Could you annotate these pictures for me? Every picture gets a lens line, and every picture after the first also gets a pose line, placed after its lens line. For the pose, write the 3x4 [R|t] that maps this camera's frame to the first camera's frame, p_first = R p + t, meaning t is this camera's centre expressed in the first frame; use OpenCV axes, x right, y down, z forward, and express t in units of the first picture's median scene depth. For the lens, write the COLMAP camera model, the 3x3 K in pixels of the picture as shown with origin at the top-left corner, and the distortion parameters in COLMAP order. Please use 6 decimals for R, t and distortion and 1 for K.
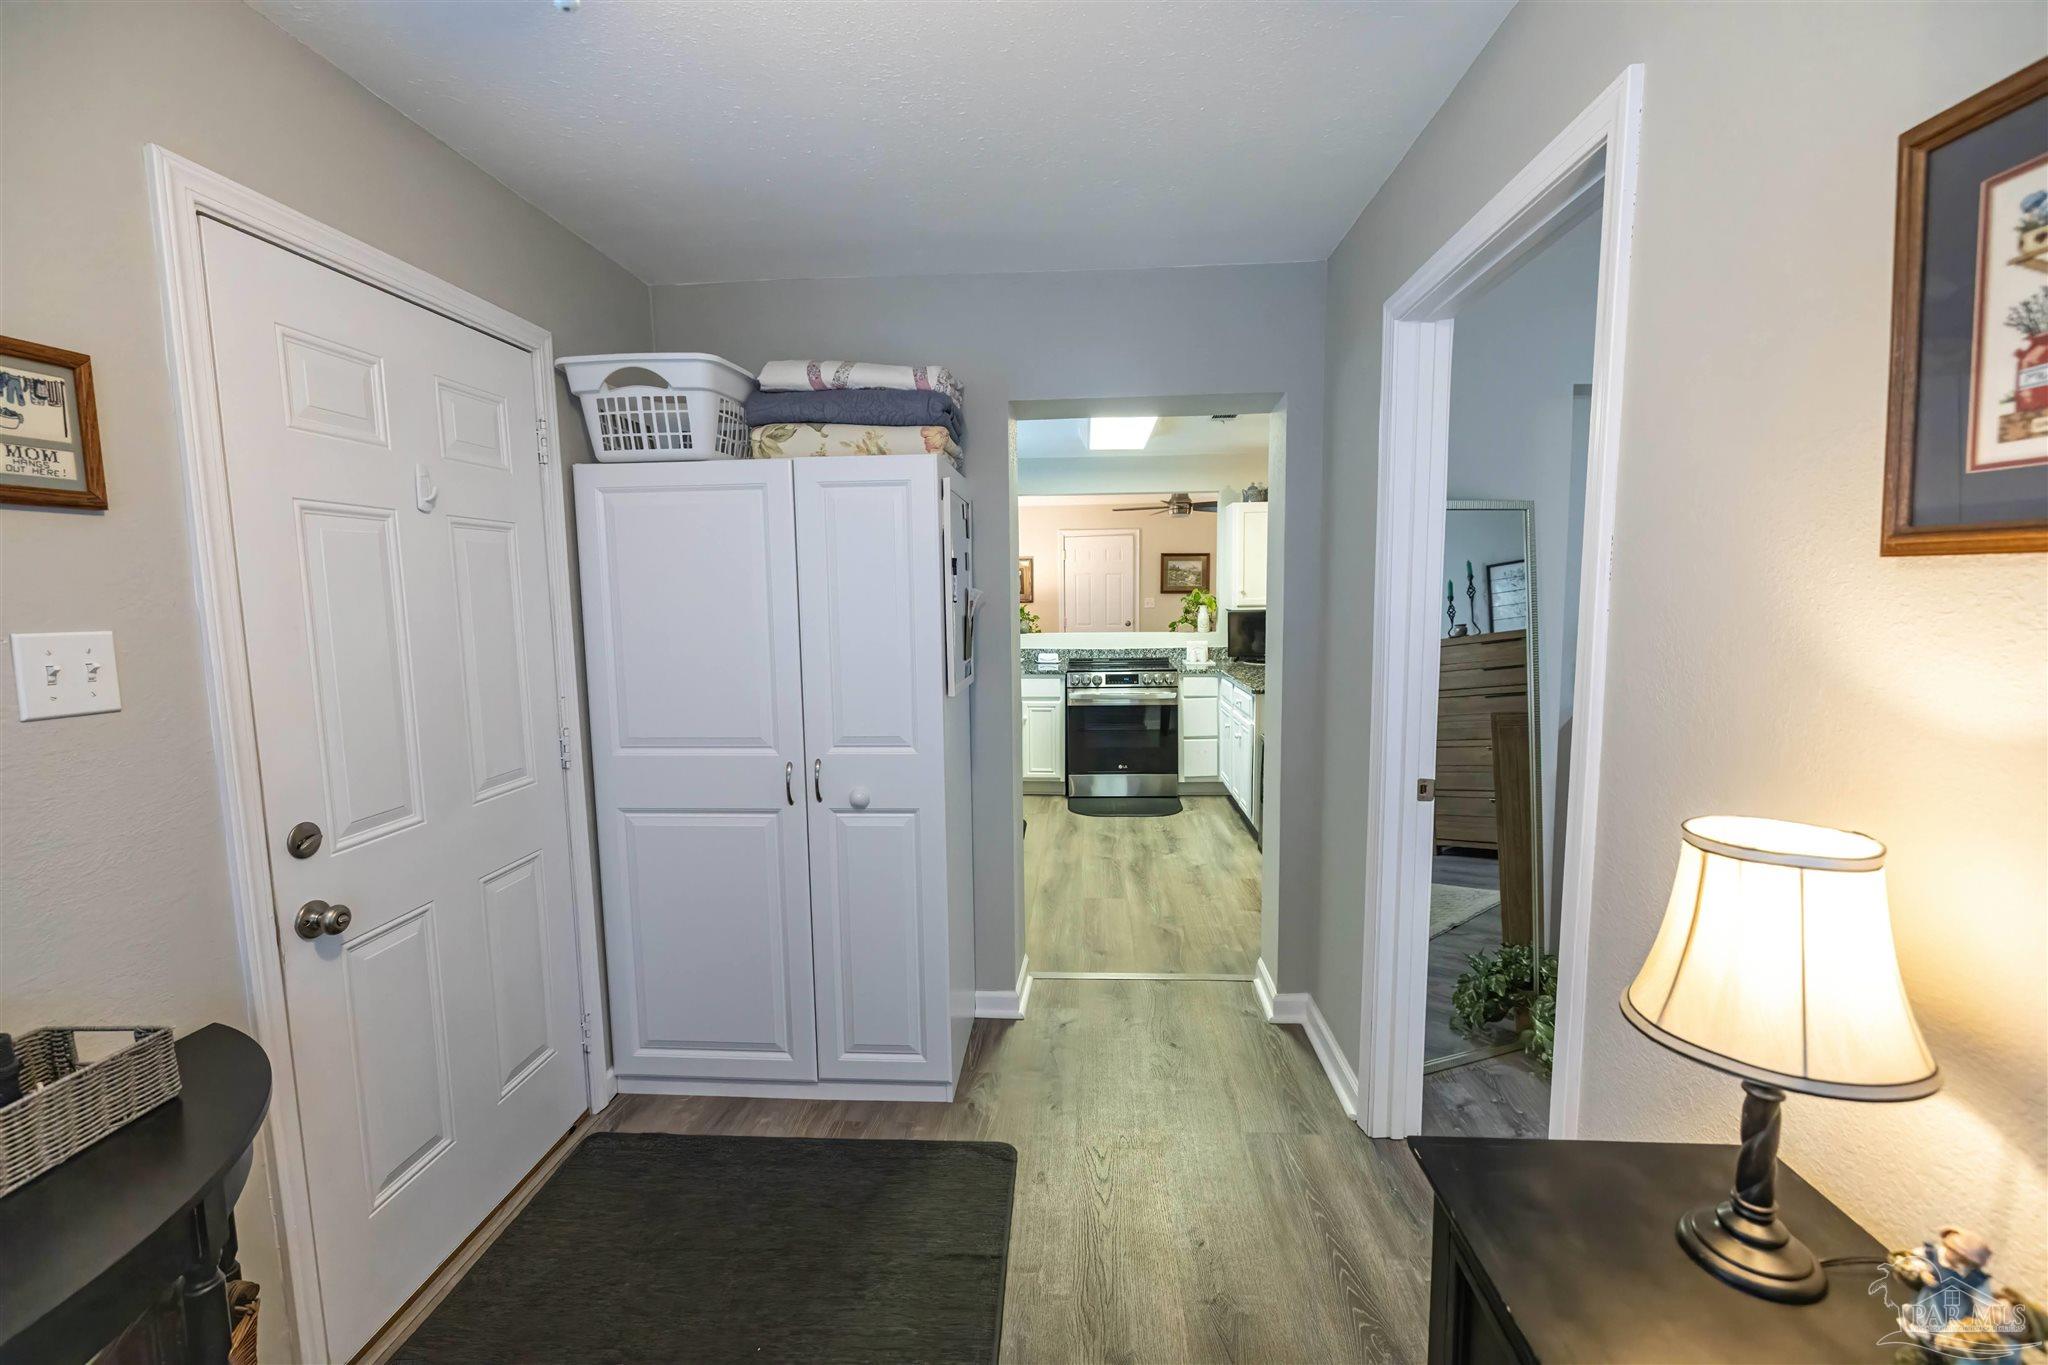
lens RADIAL K [[848.2, 0, 1027.4], [0, 848.2, 676.8], [0, 0, 1]] dist [-0.001846, -0.000006]
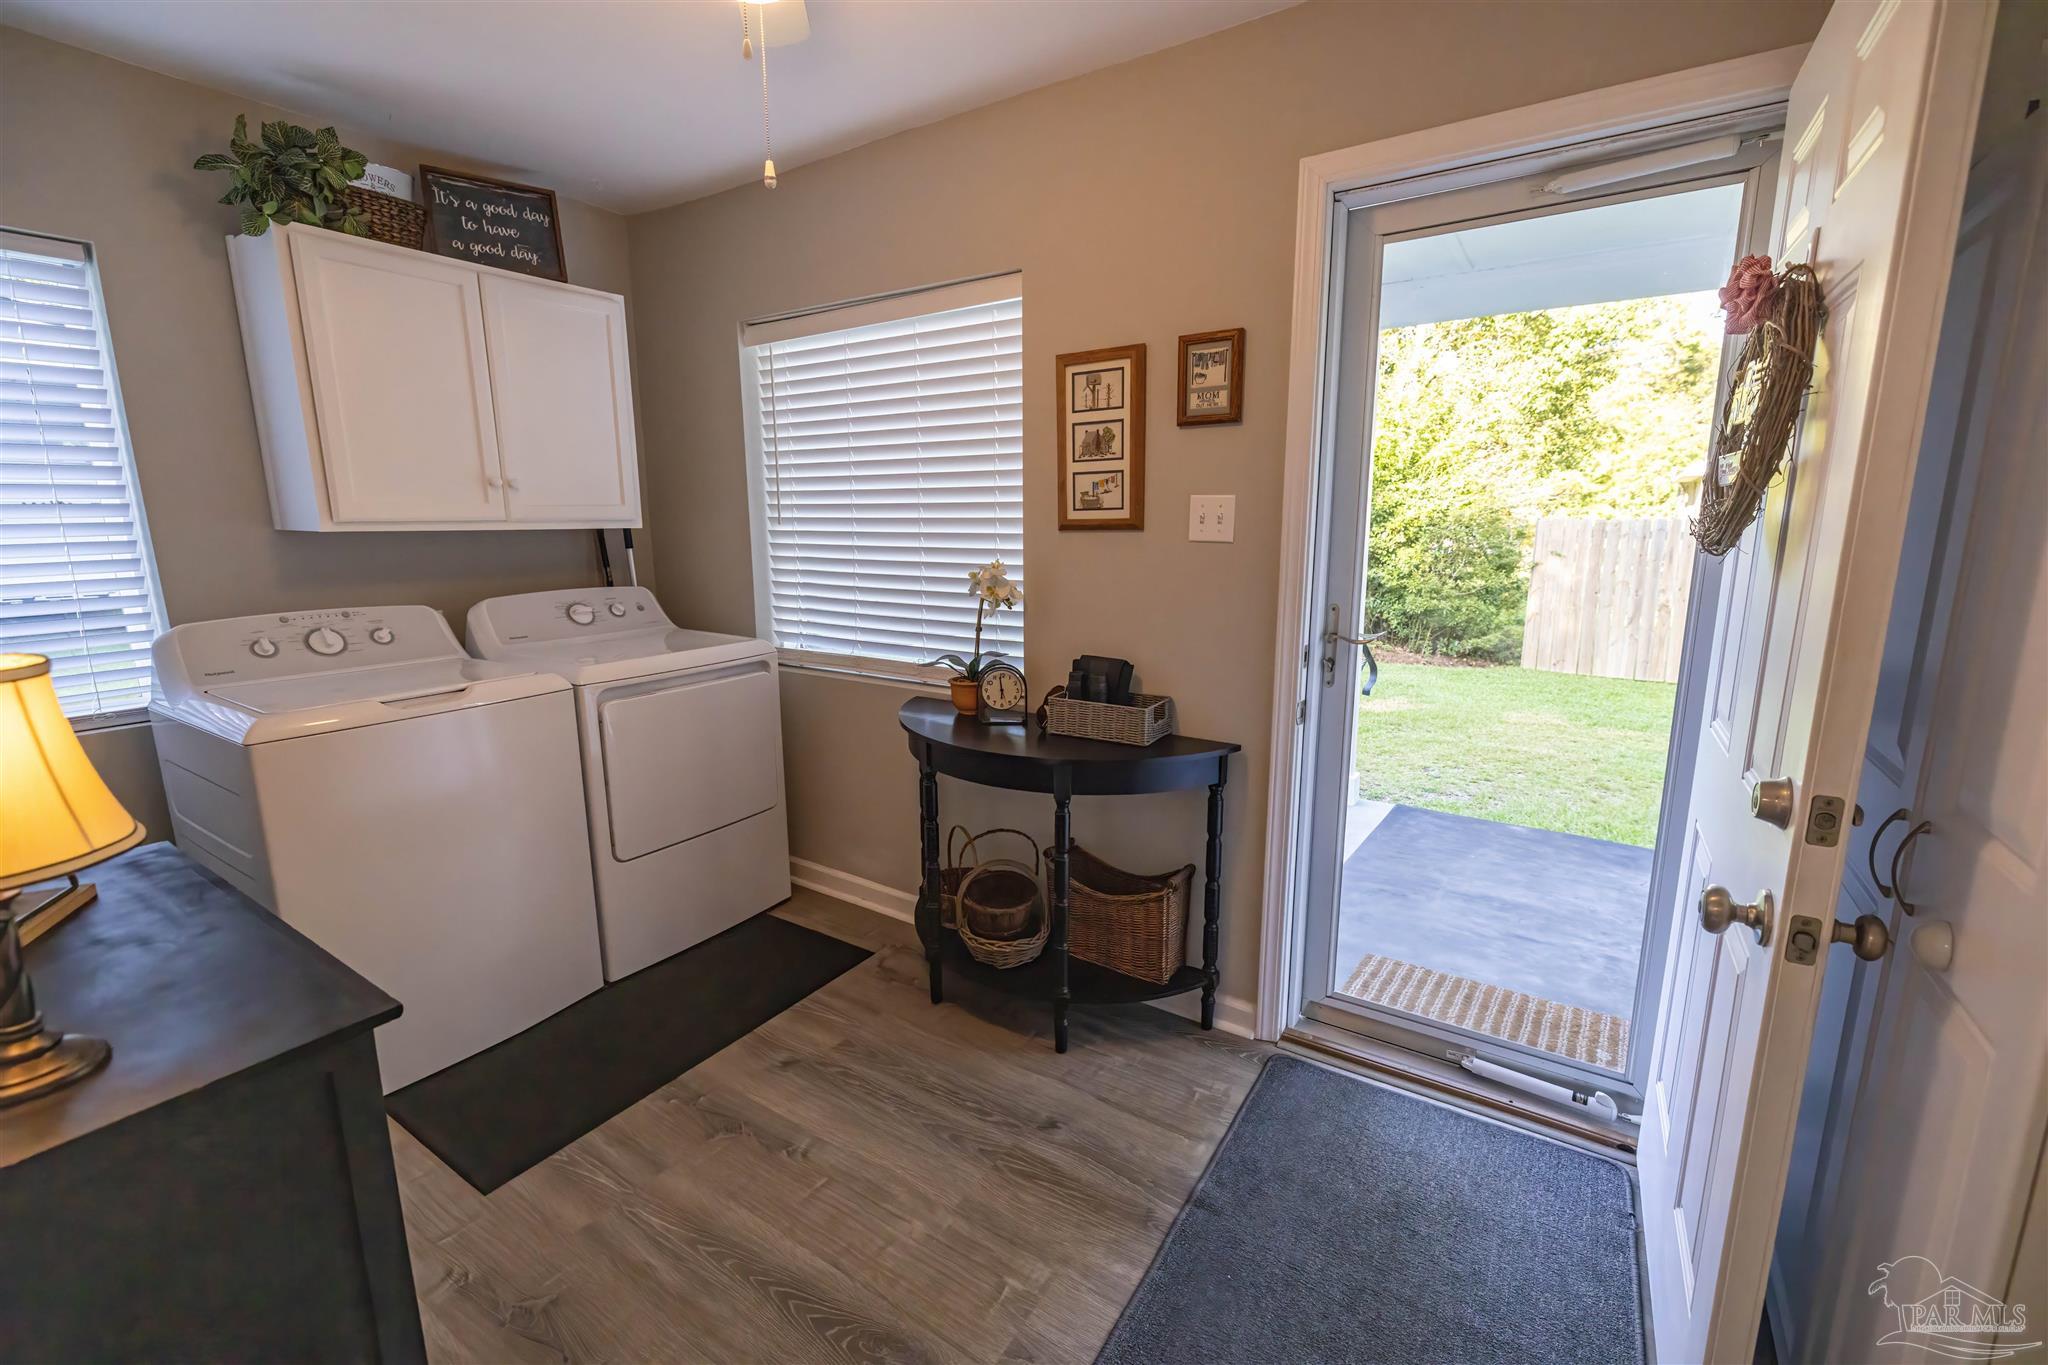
lens RADIAL K [[848.2, 0, 1027.4], [0, 848.2, 676.8], [0, 0, 1]] dist [-0.001846, -0.000006]
pose [[-0.485670, 0.174188, -0.856611, 0.140607], [-0.080871, 0.966789, 0.242443, -0.017581], [0.870393, 0.187022, -0.455454, 0.323117]]
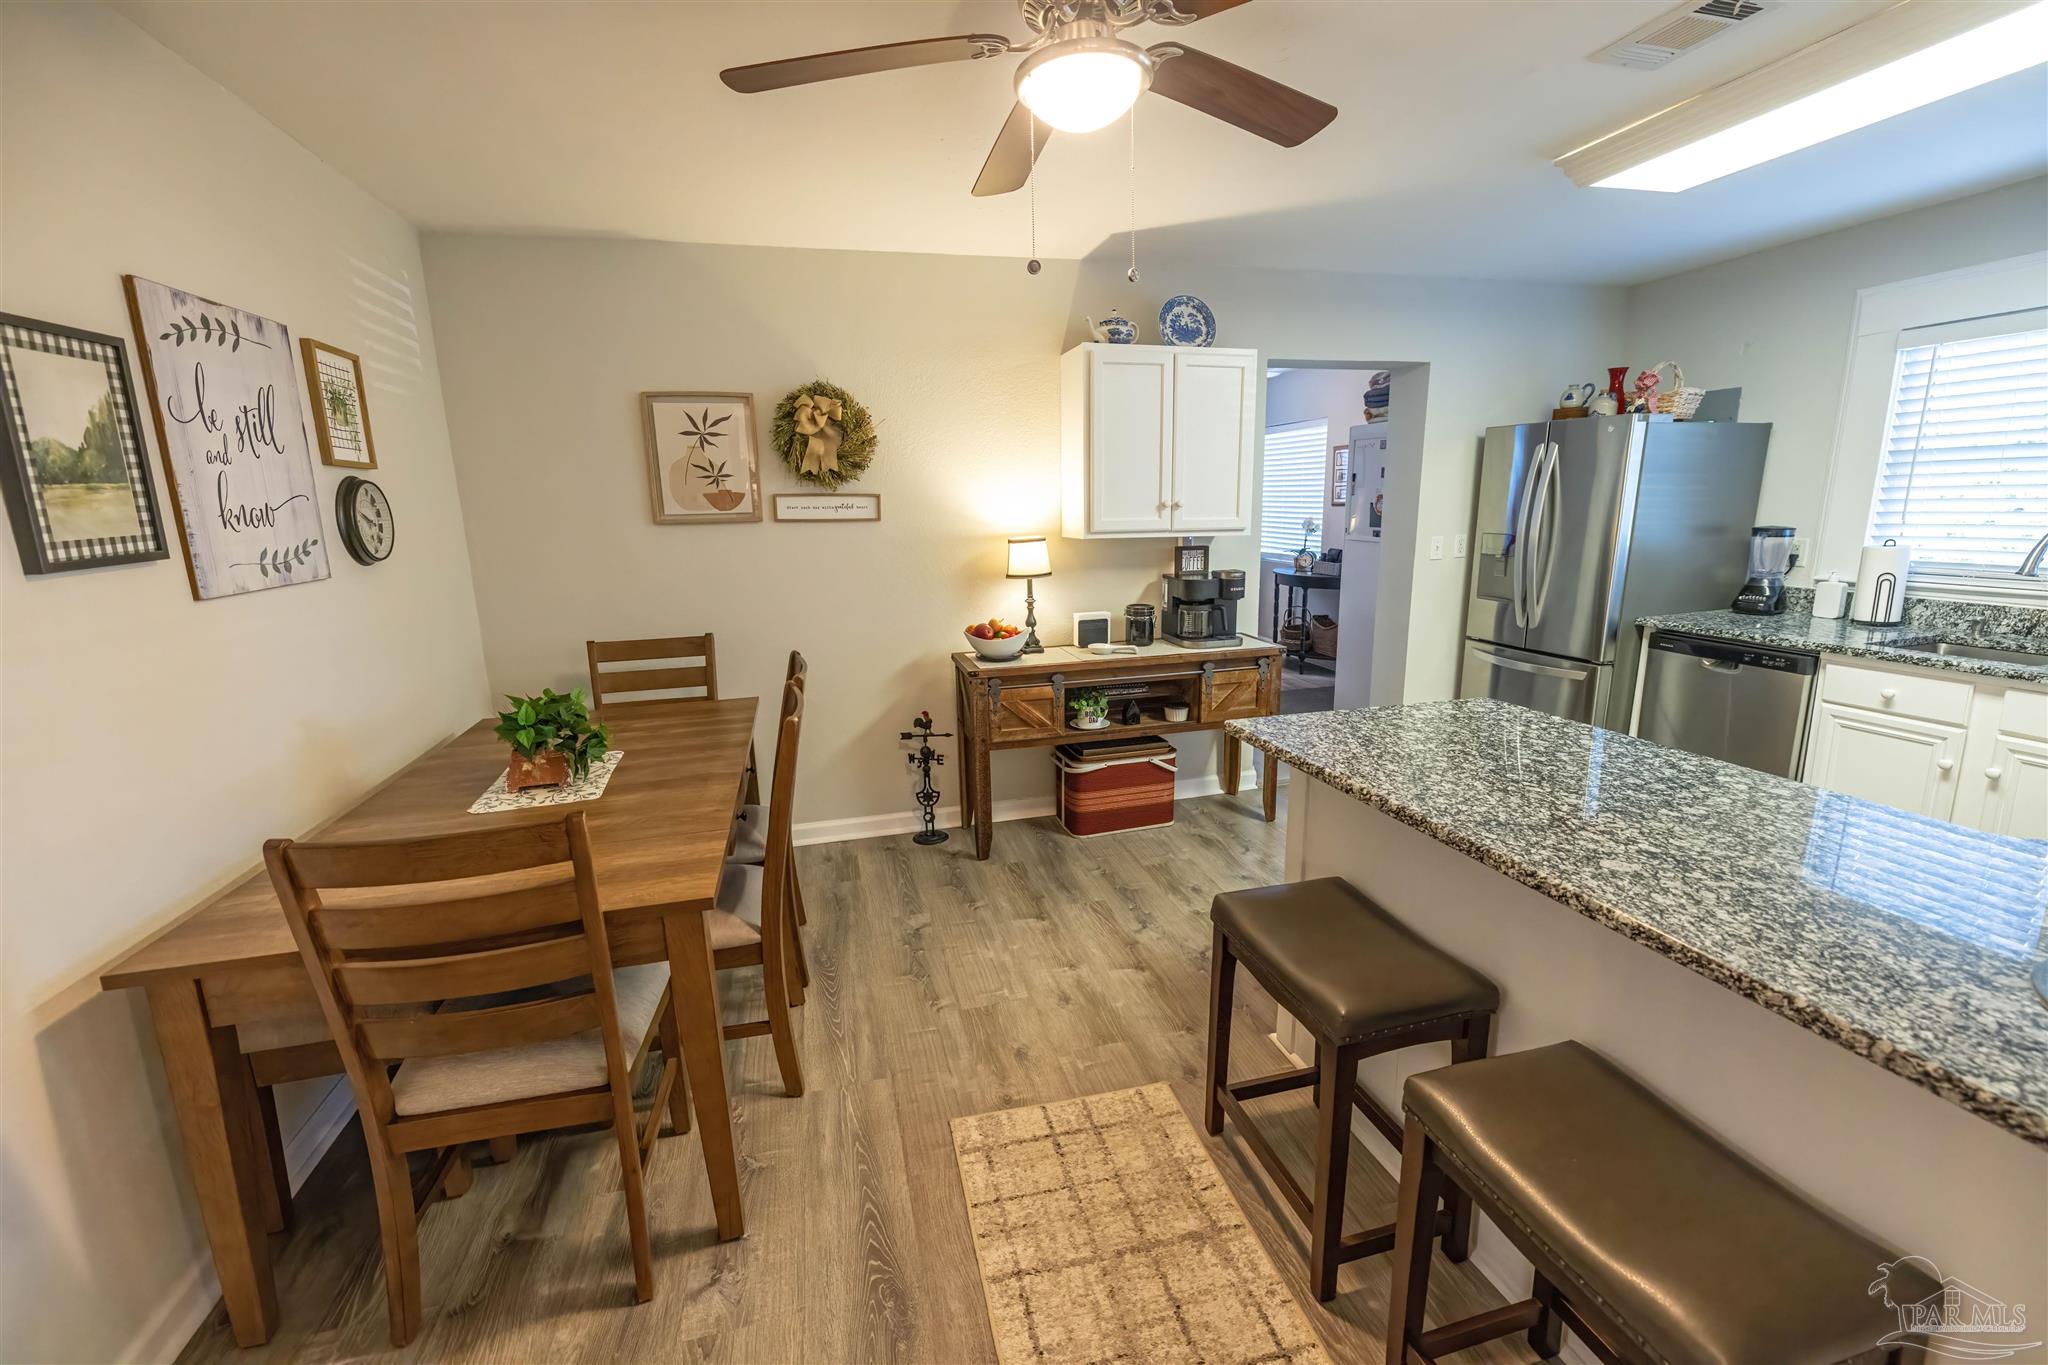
lens RADIAL K [[848.2, 0, 1027.4], [0, 848.2, 676.8], [0, 0, 1]] dist [-0.001846, -0.000006]
pose [[-0.946047, 0.099819, -0.308271, 0.580049], [0.000118, 0.951475, 0.307727, -0.129509], [0.324030, 0.291088, -0.900151, 1.168127]]
